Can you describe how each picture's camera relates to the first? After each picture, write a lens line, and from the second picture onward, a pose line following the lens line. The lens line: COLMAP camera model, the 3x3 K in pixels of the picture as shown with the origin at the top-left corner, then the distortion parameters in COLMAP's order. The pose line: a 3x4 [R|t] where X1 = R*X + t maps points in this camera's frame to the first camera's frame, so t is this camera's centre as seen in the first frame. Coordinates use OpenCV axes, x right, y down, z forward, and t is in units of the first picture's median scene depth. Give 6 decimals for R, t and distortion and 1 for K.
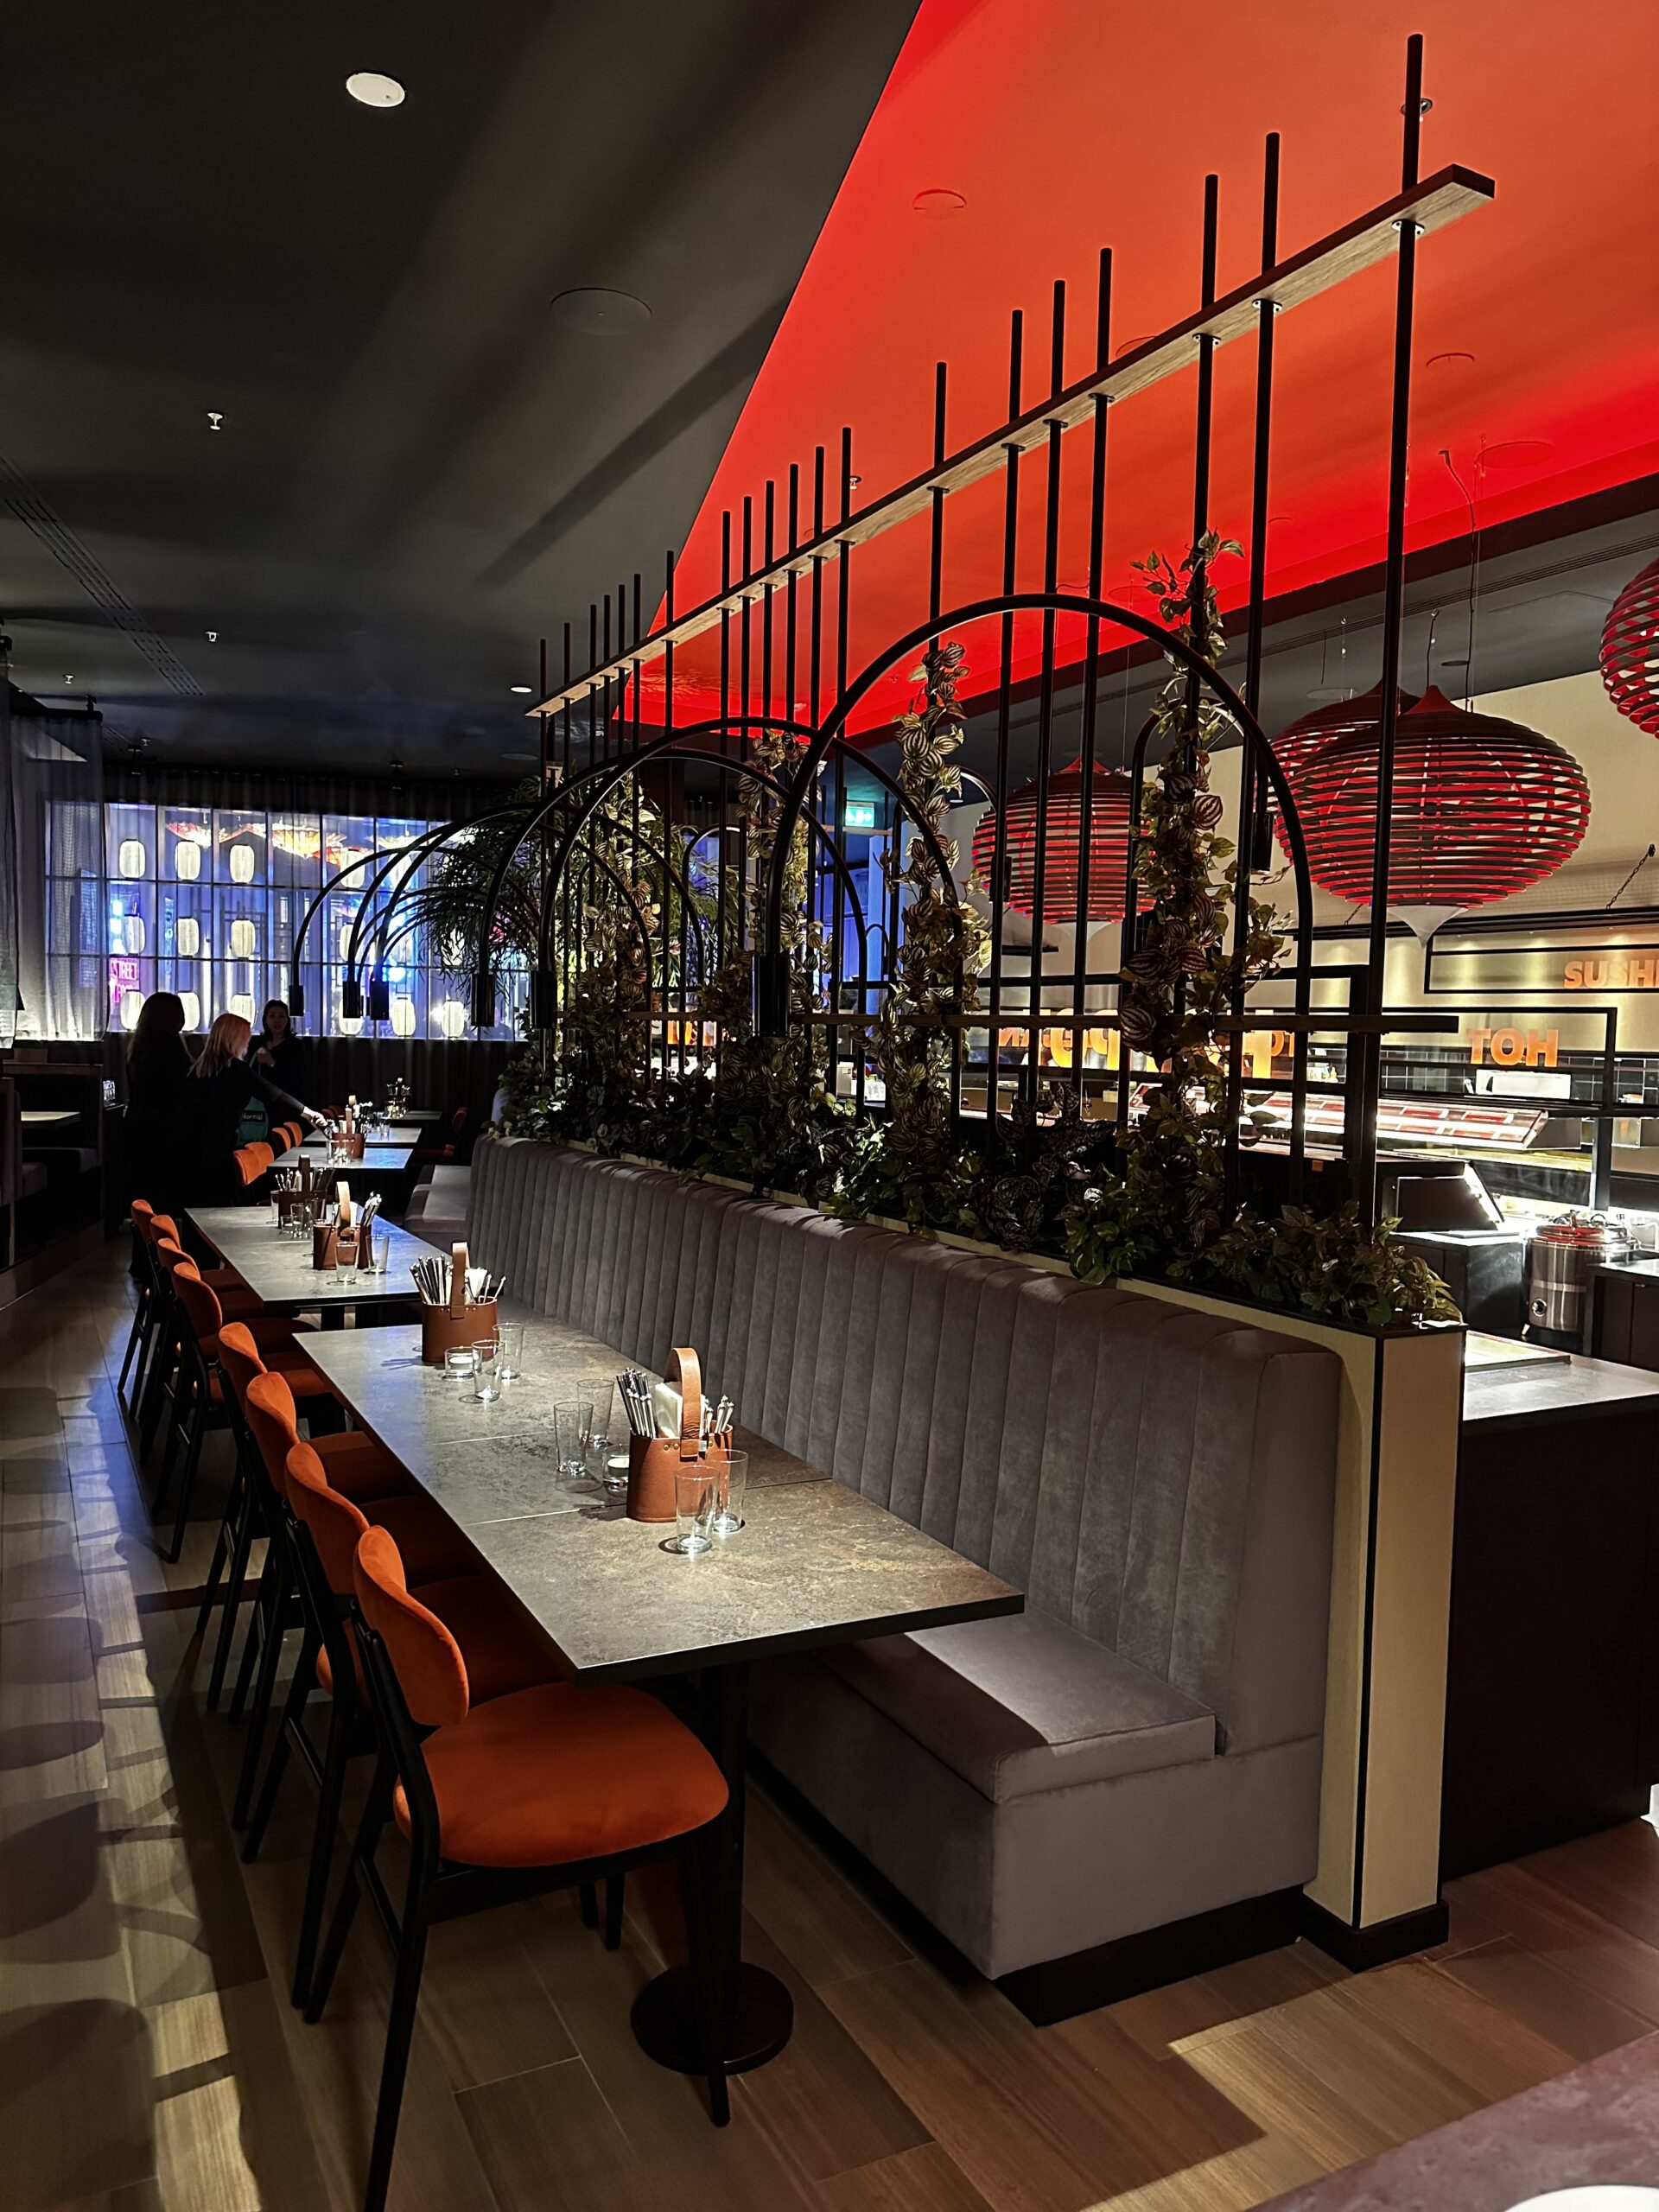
lens RADIAL K [[1564.1, 0, 826.5], [0, 1564.1, 1111.0], [0, 0, 1]] dist [-0.006785, -0.003769]
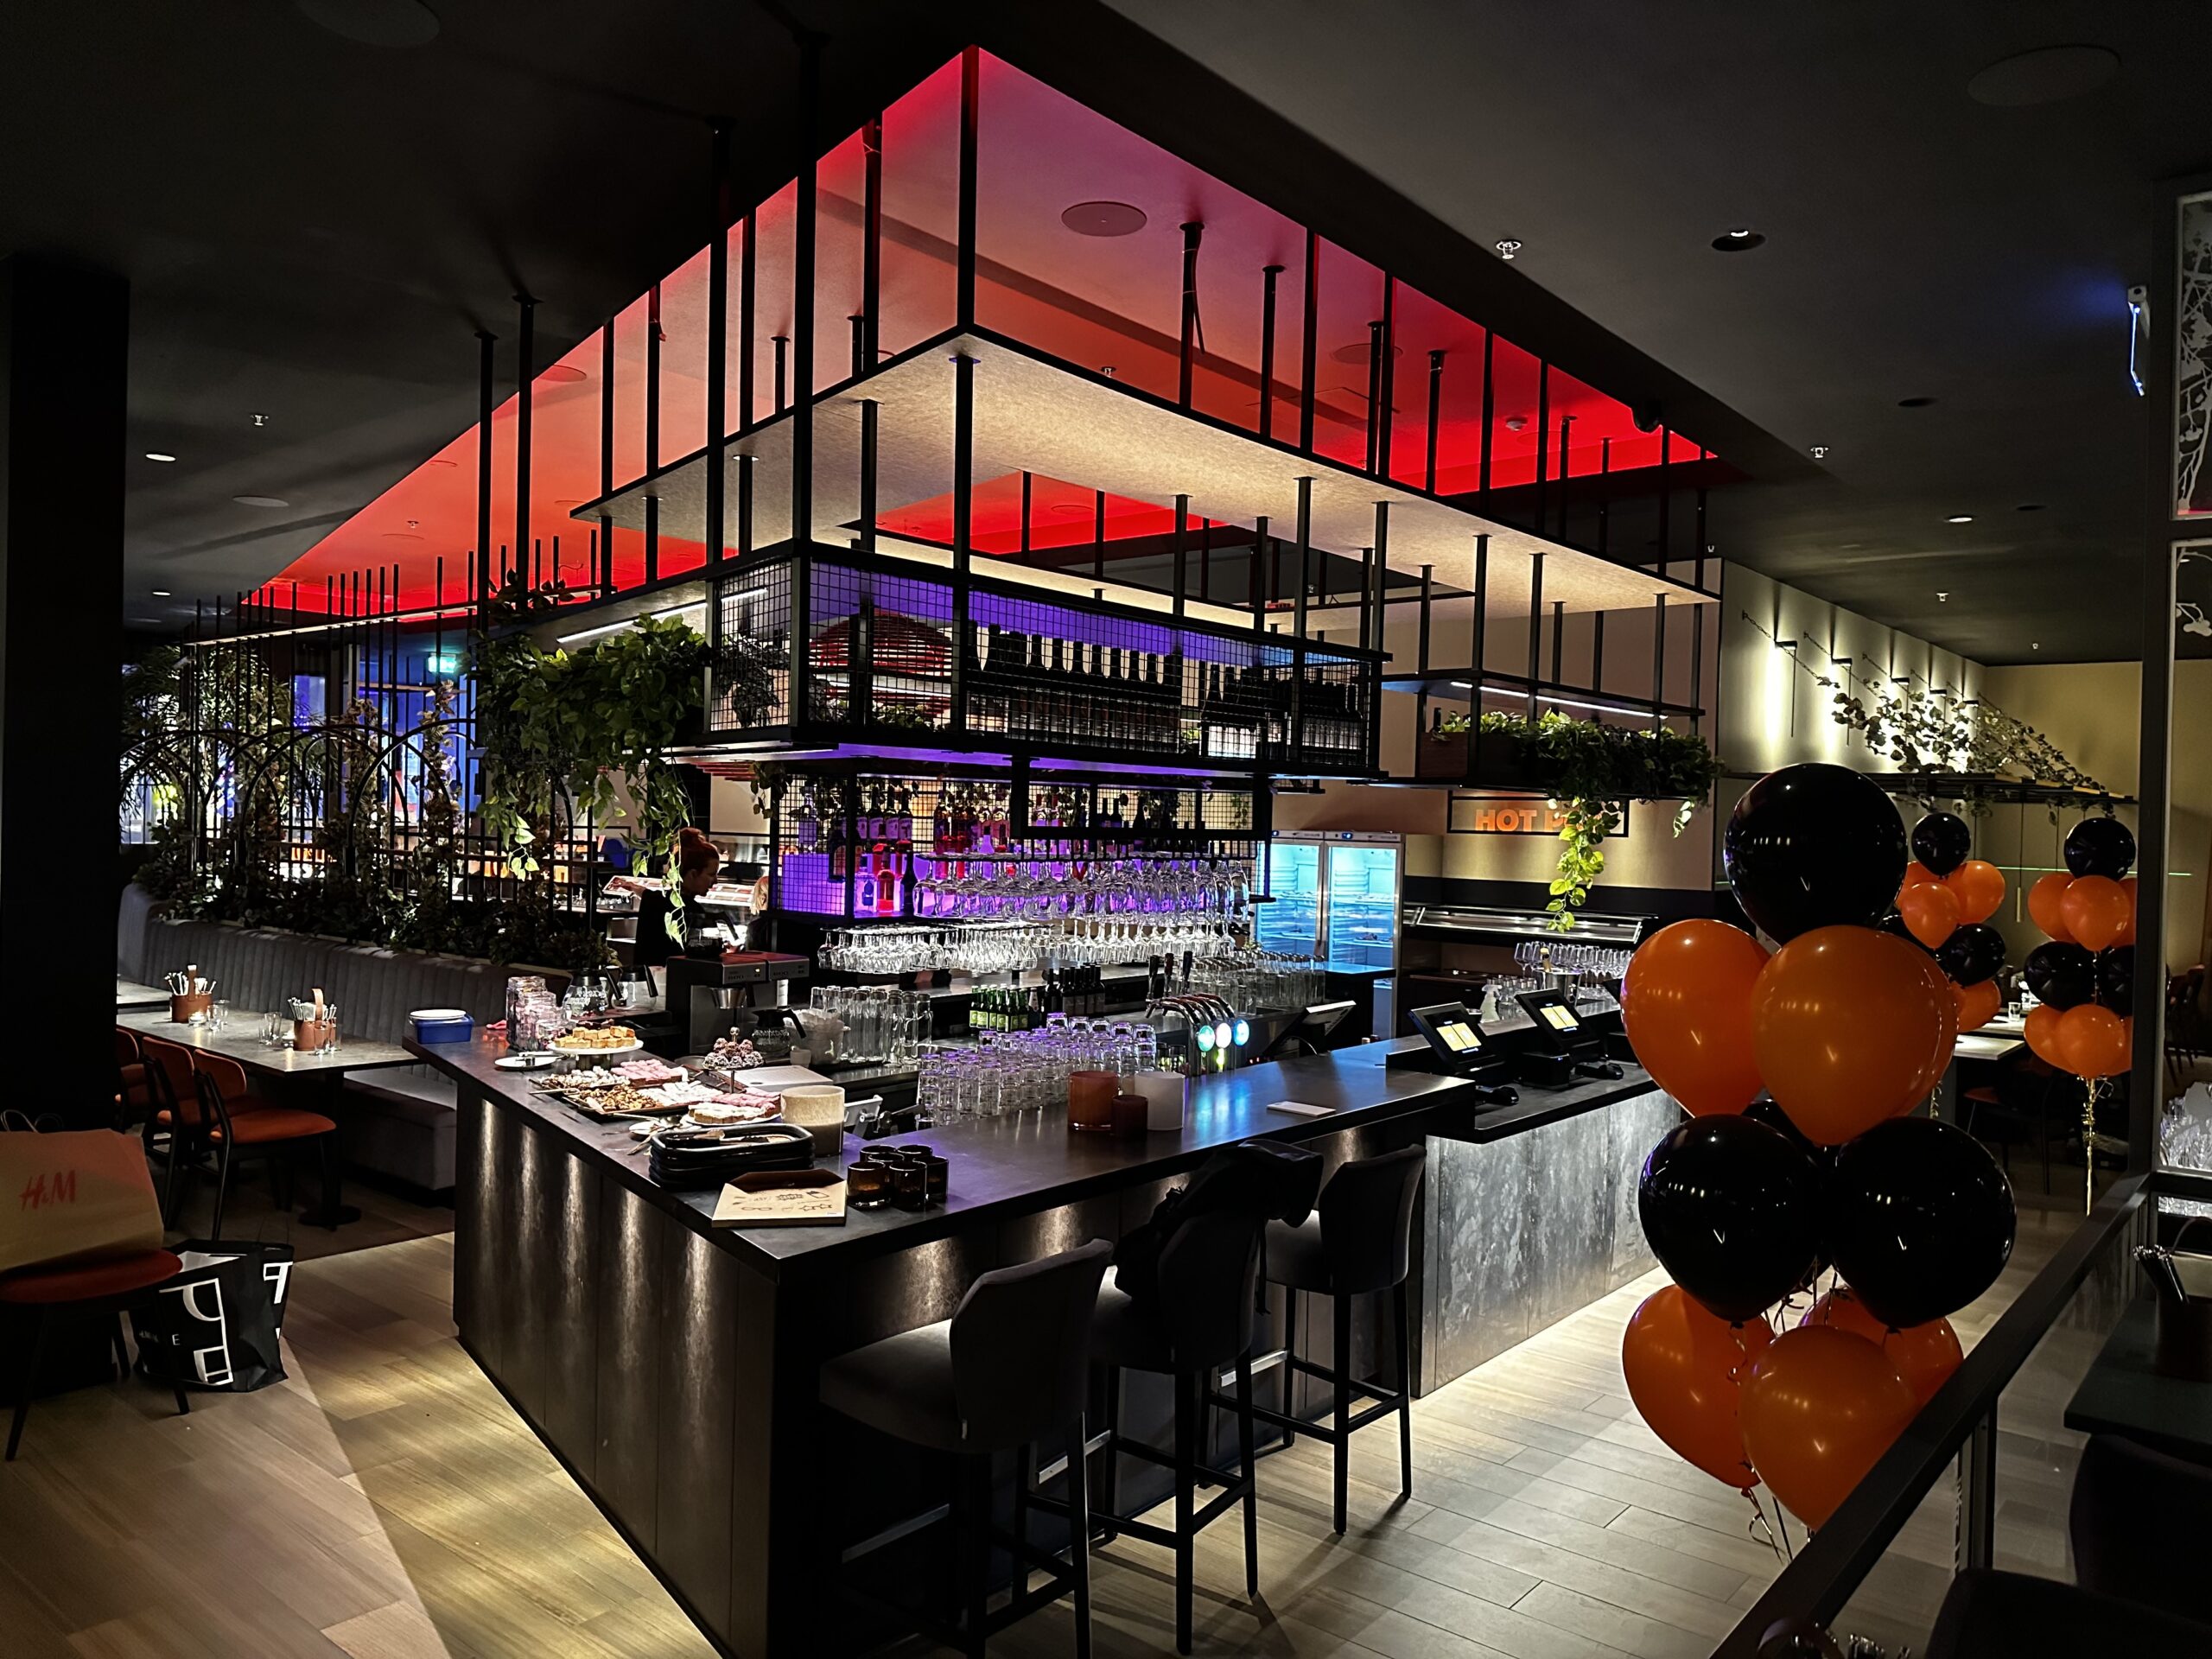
lens RADIAL K [[1564.1, 0, 1109.3], [0, 1564.1, 822.3], [0, 0, 1]] dist [-0.006785, -0.003769]
pose [[0.920119, -0.005455, 0.391602, 0.072383], [0.021577, 0.999090, -0.036780, -0.004354], [-0.391045, 0.042291, 0.919399, -1.274979]]
